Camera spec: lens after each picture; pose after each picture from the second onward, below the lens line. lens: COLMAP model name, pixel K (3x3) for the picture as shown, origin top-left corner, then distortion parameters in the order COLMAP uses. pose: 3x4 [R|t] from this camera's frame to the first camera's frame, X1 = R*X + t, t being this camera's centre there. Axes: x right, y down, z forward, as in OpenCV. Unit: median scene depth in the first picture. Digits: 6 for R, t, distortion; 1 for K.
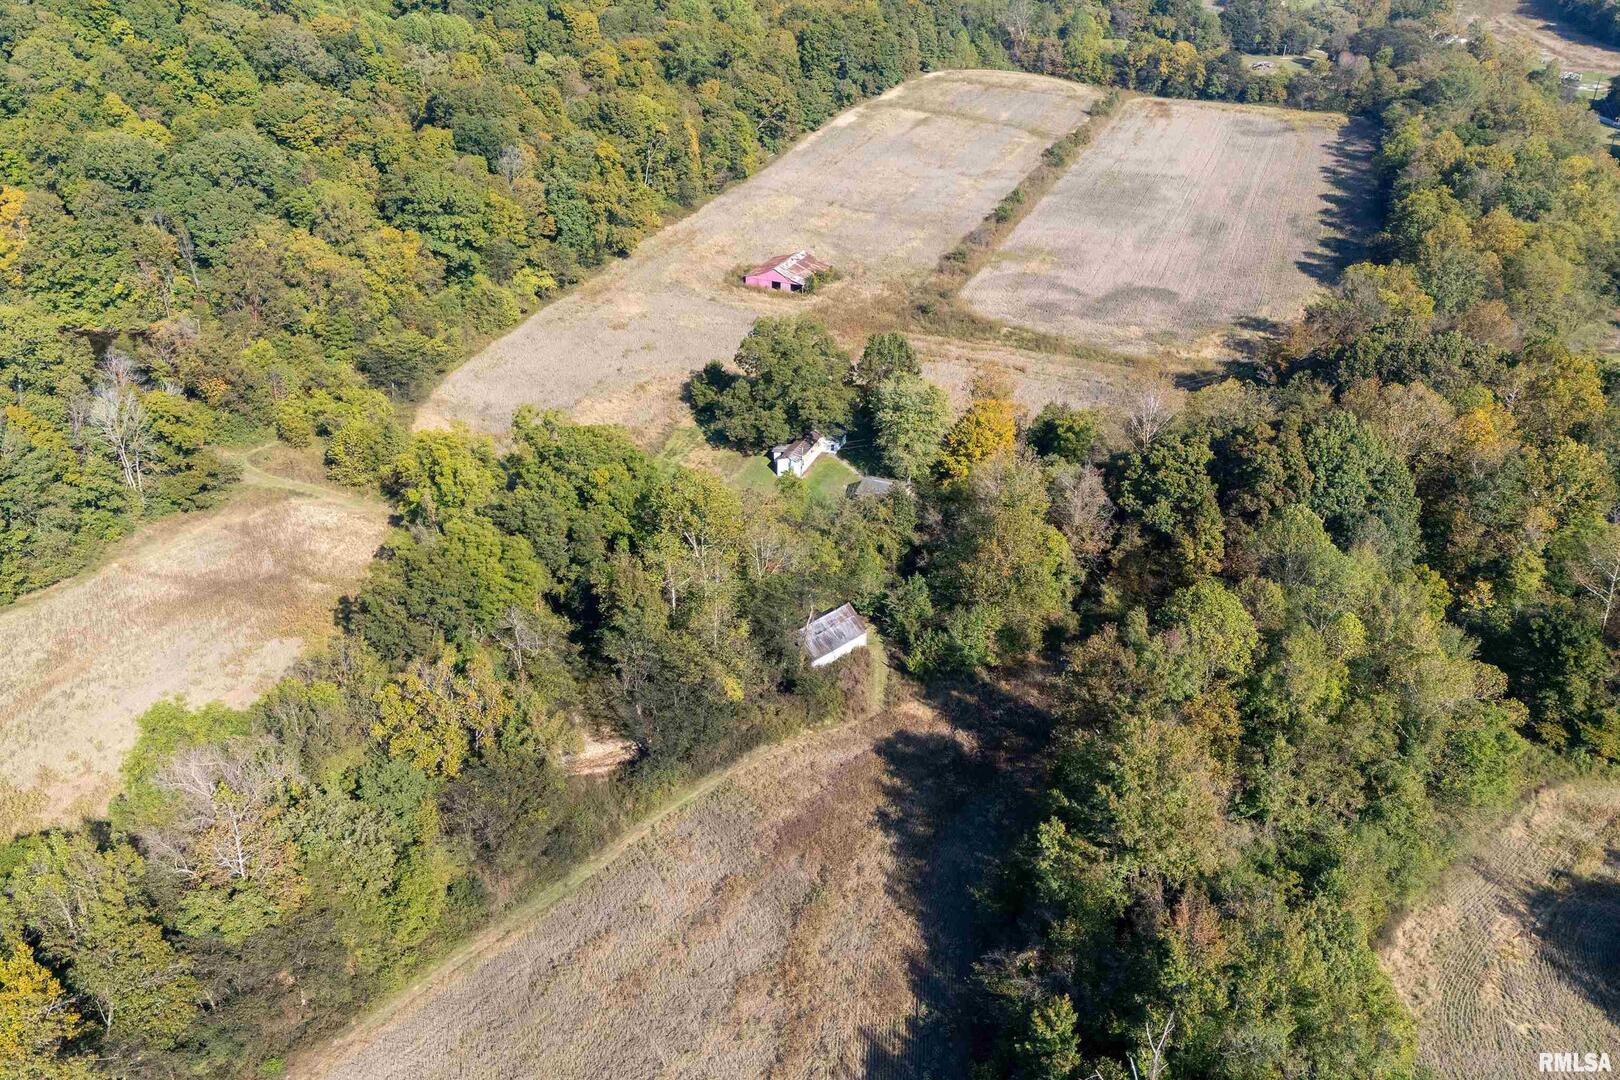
lens RADIAL K [[1363.2, 0, 755.7], [0, 1363.2, 542.8], [0, 0, 1]] dist [0.062608, -0.073396]
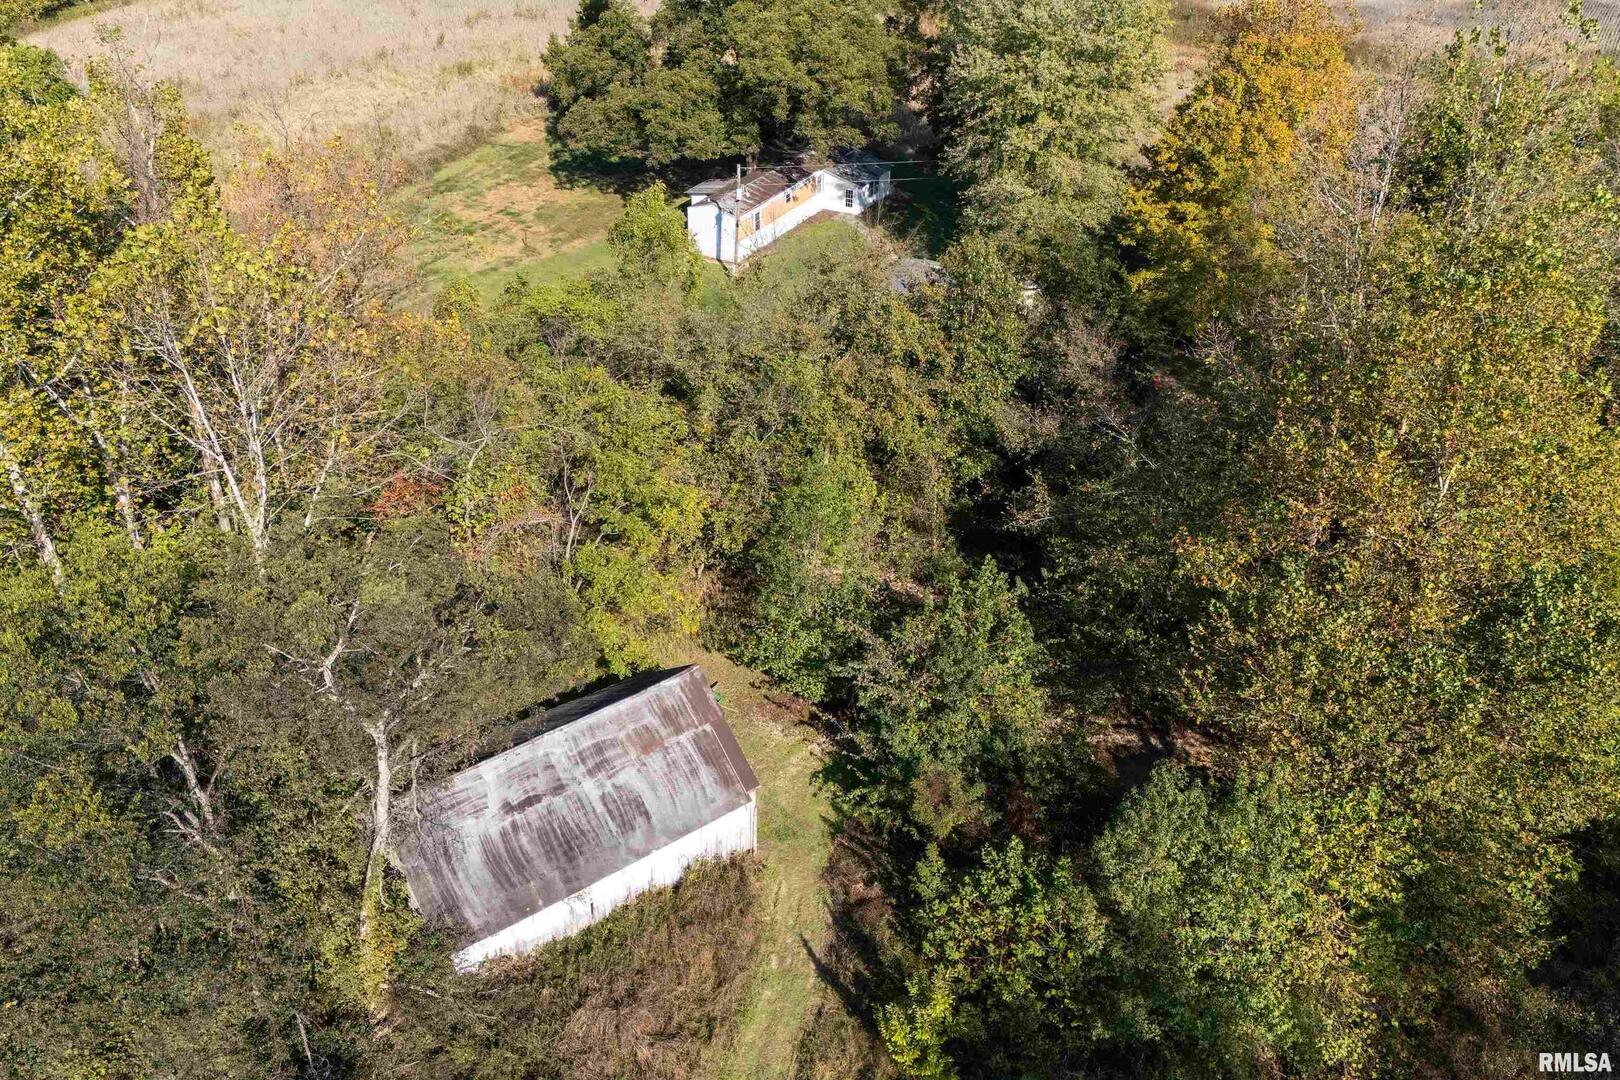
lens RADIAL K [[1363.2, 0, 755.7], [0, 1363.2, 542.8], [0, 0, 1]] dist [0.062608, -0.073396]
pose [[0.991286, 0.072672, -0.109868, 0.097373], [-0.064339, 0.994908, 0.077581, 0.002127], [0.114947, -0.069837, 0.990914, 0.714483]]
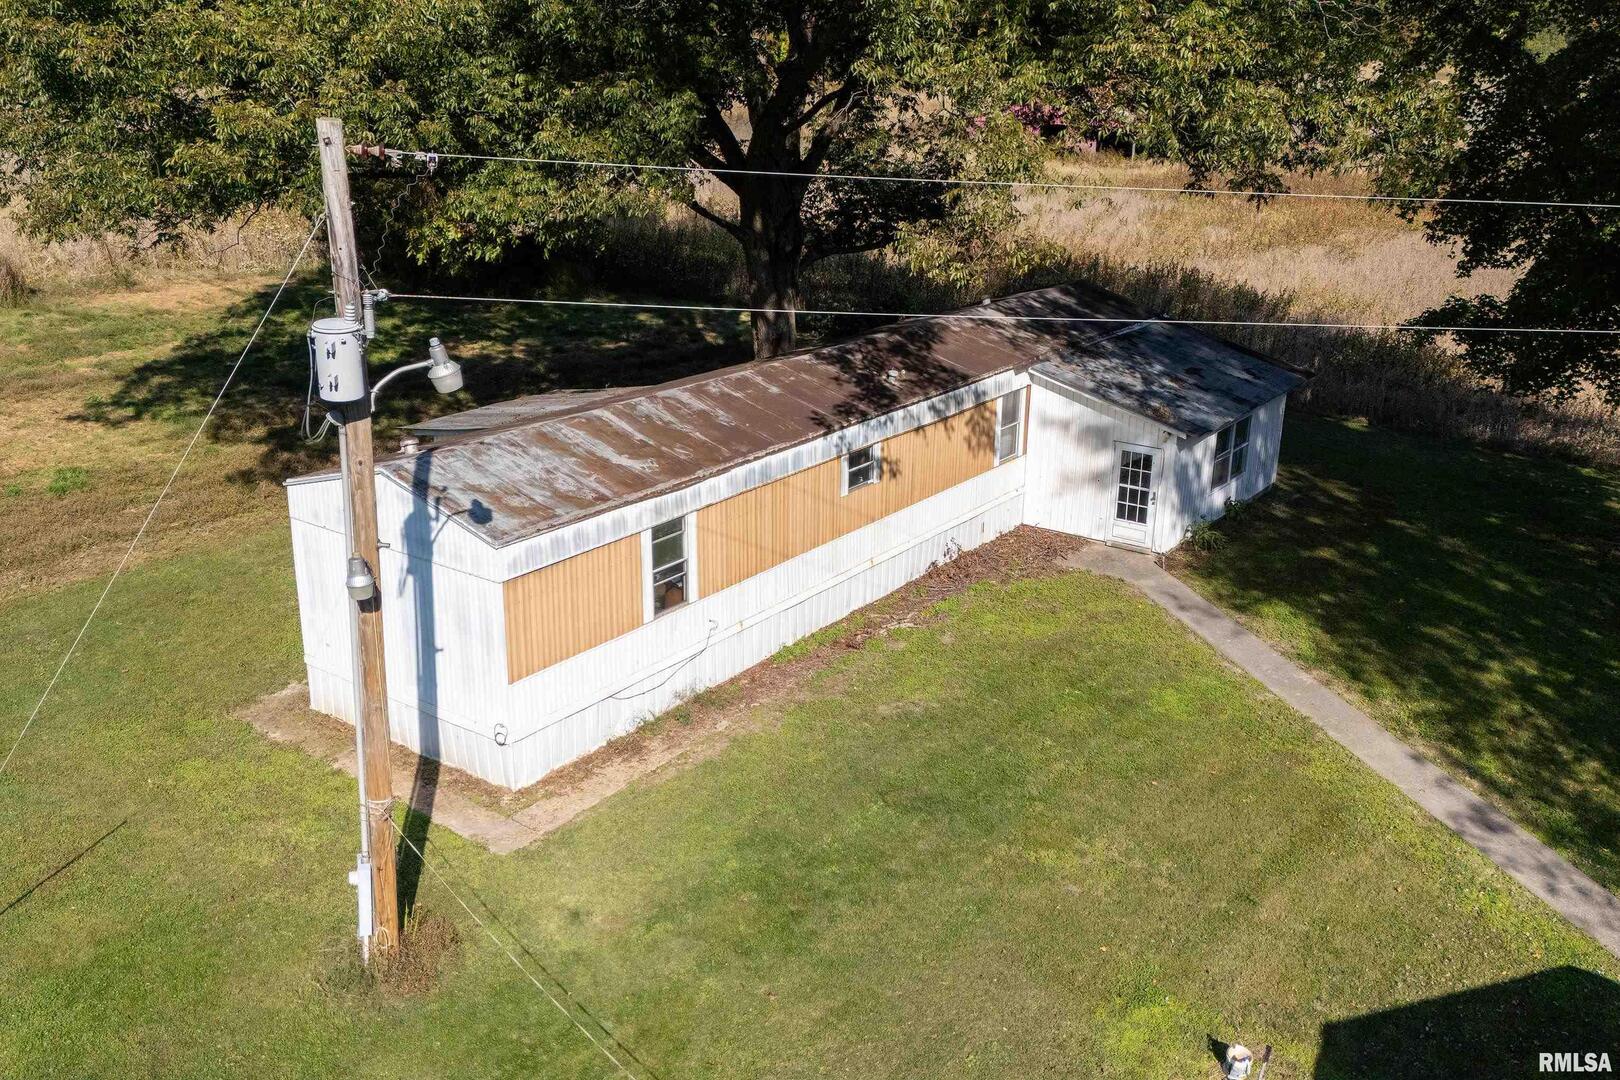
lens RADIAL K [[1363.2, 0, 755.7], [0, 1363.2, 542.8], [0, 0, 1]] dist [0.062608, -0.073396]
pose [[0.958758, 0.085804, -0.270962, 0.069181], [-0.127611, 0.981804, -0.140629, -0.058543], [0.253965, 0.169407, 0.952262, 1.088961]]
